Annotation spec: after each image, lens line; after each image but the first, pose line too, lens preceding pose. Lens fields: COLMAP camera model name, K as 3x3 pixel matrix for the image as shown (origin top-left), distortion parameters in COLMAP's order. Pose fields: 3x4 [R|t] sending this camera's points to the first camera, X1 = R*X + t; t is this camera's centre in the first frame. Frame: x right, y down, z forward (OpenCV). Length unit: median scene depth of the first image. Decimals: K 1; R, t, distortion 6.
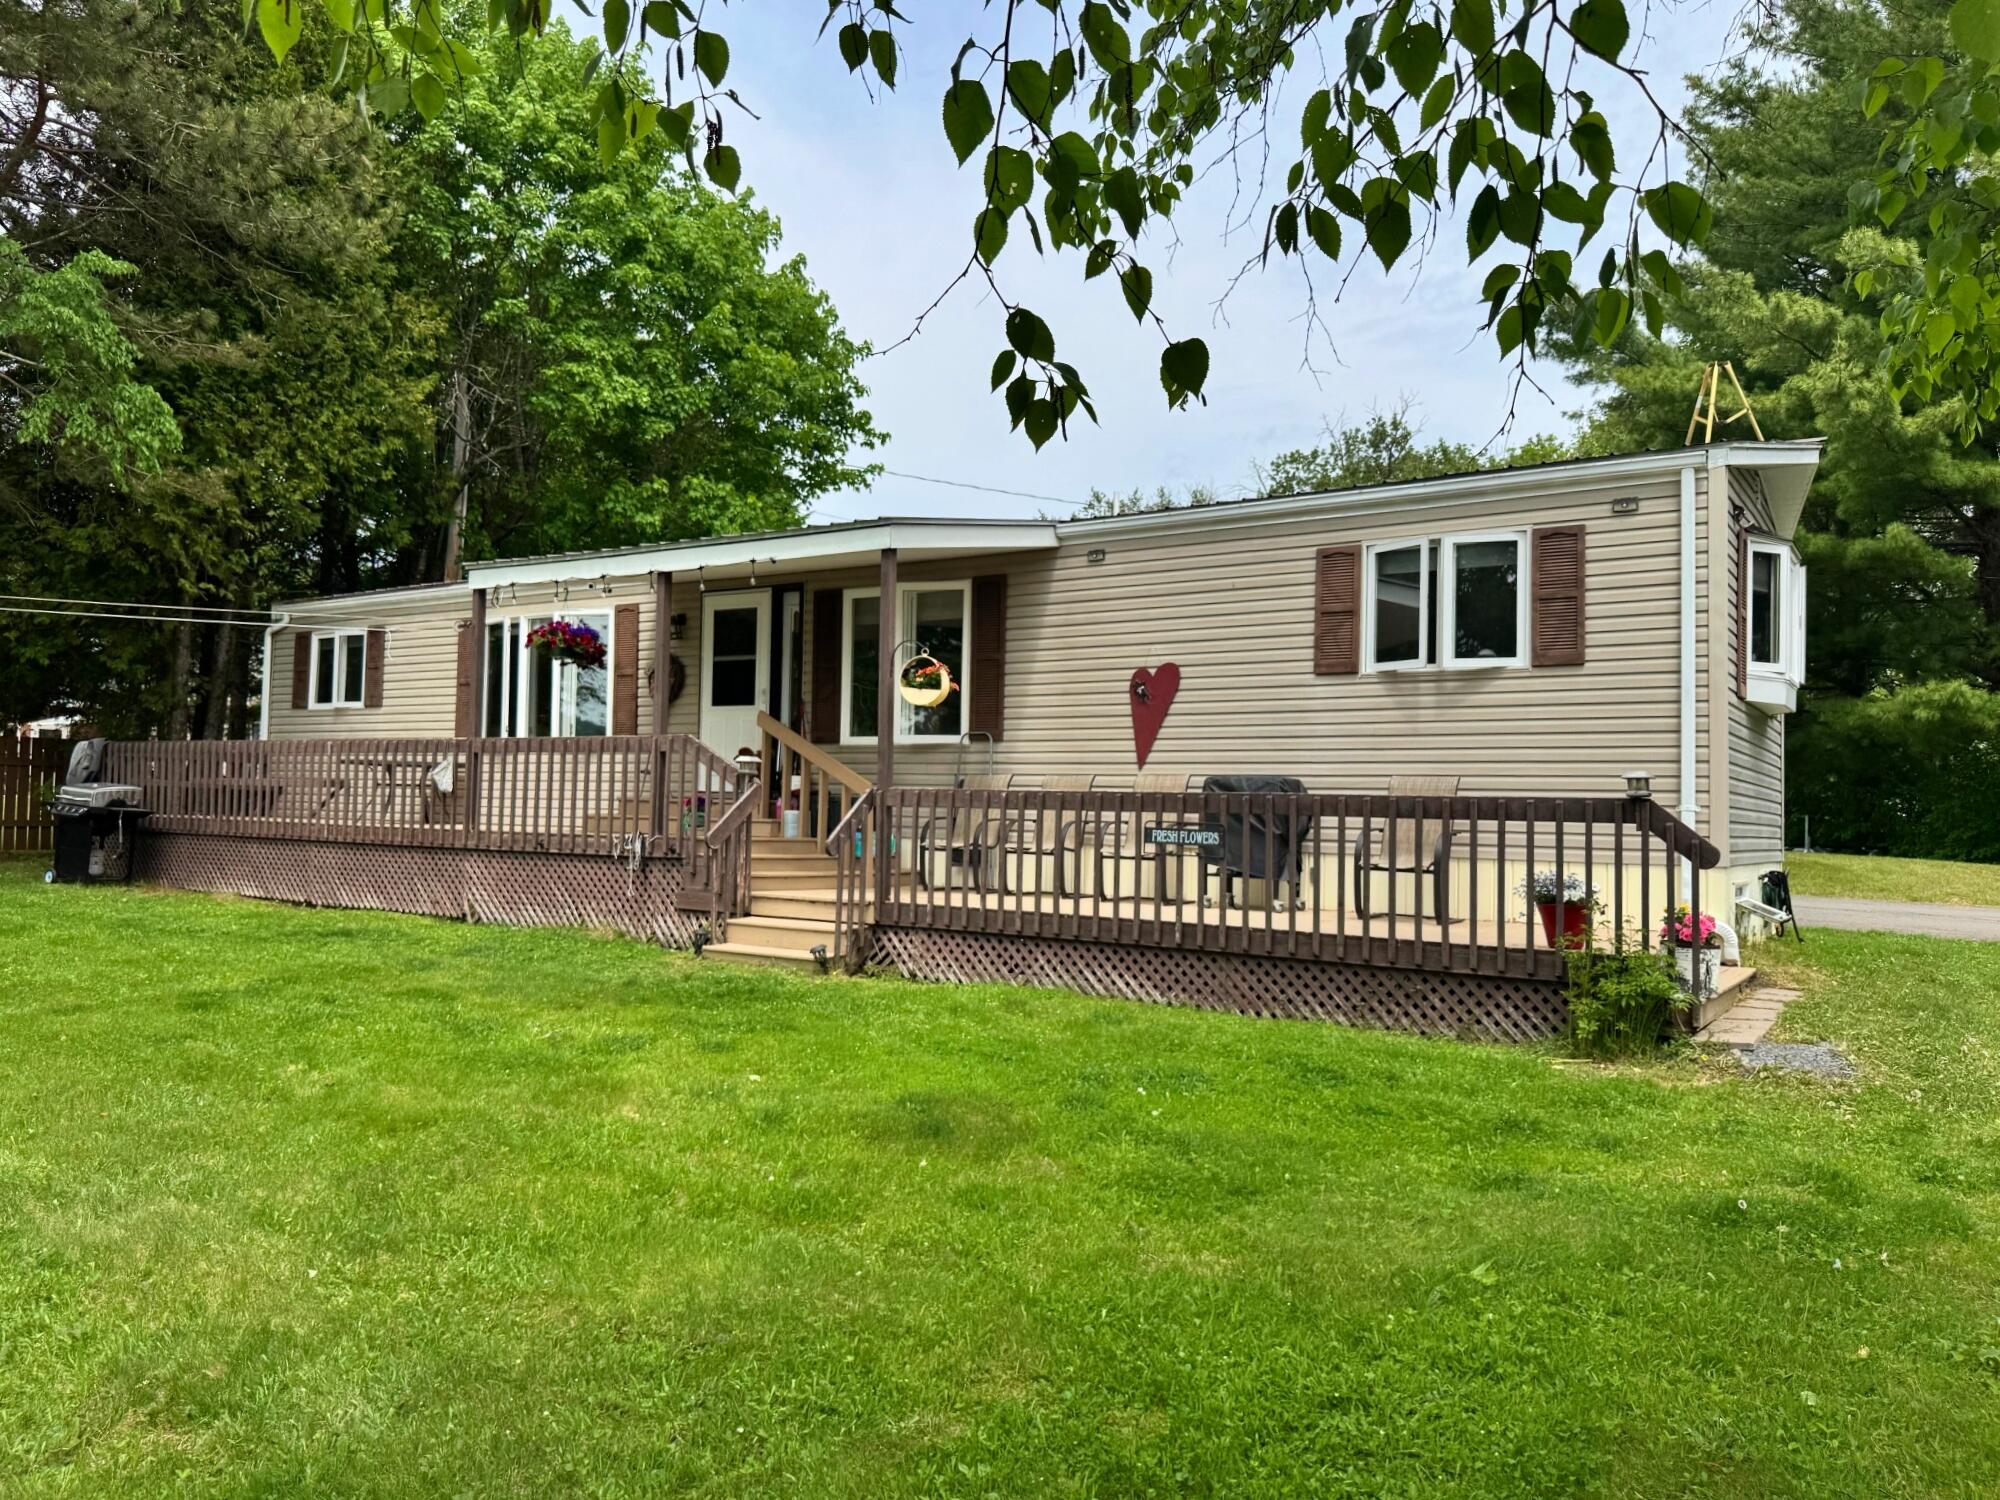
lens RADIAL K [[1396.8, 0, 1000.0], [0, 1396.8, 750.0], [0, 0, 1]] dist [0.077152, -0.126268]
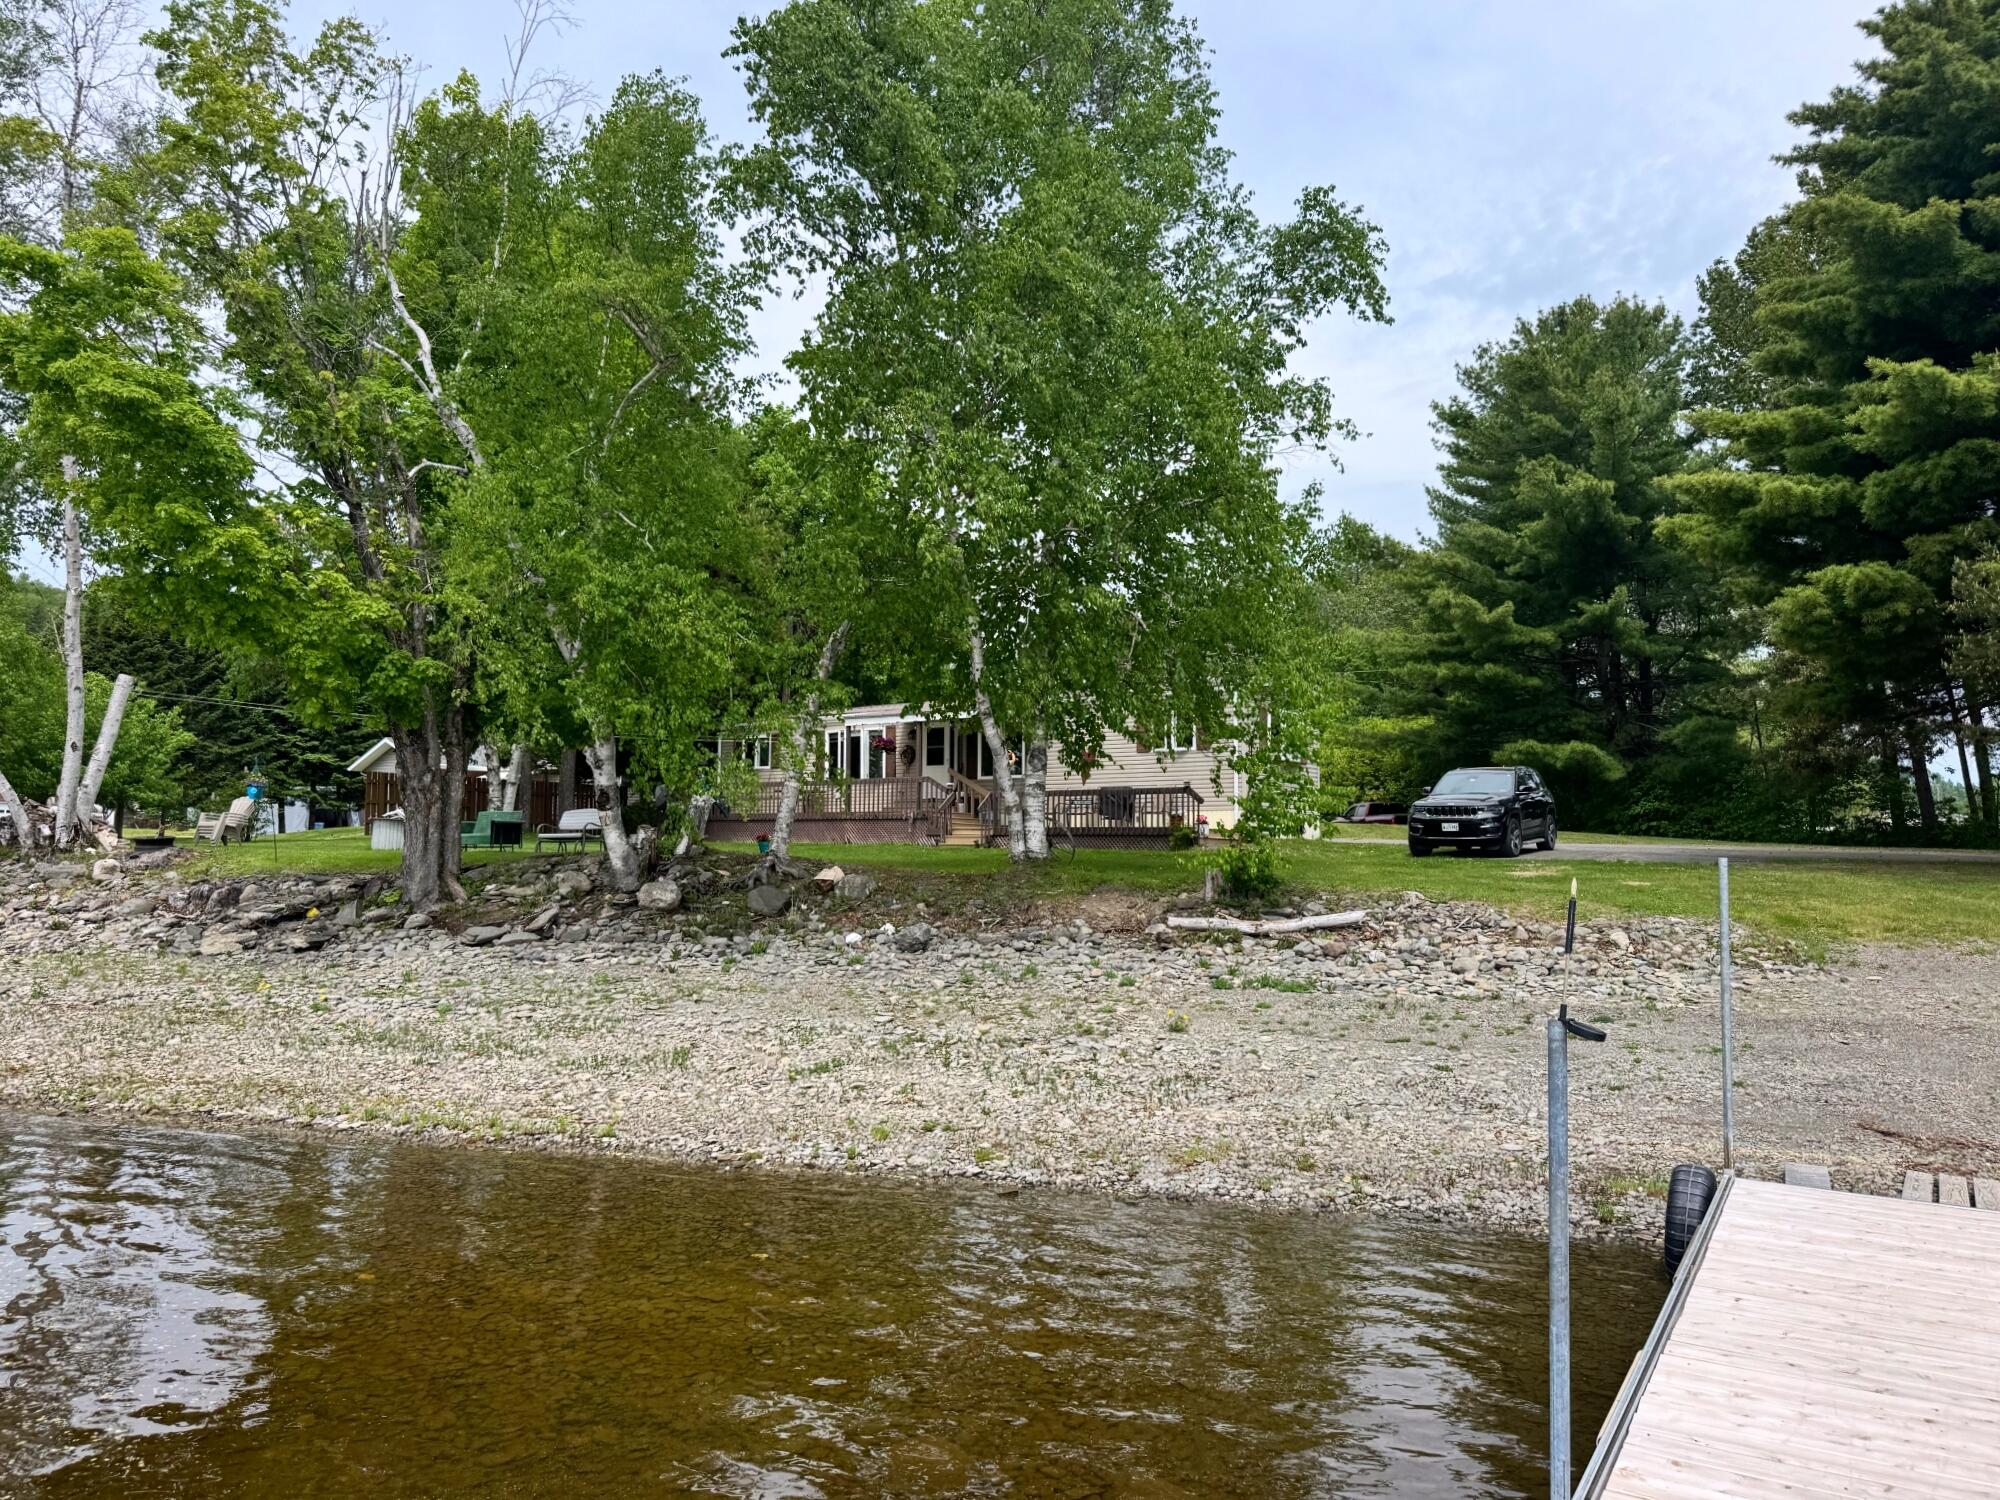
lens RADIAL K [[1396.8, 0, 1000.0], [0, 1396.8, 750.0], [0, 0, 1]] dist [0.077152, -0.126268]
pose [[0.997315, -0.019146, -0.070679, 0.123382], [0.016754, 0.999272, -0.034289, 0.033399], [0.071284, 0.033013, 0.996910, -1.731712]]
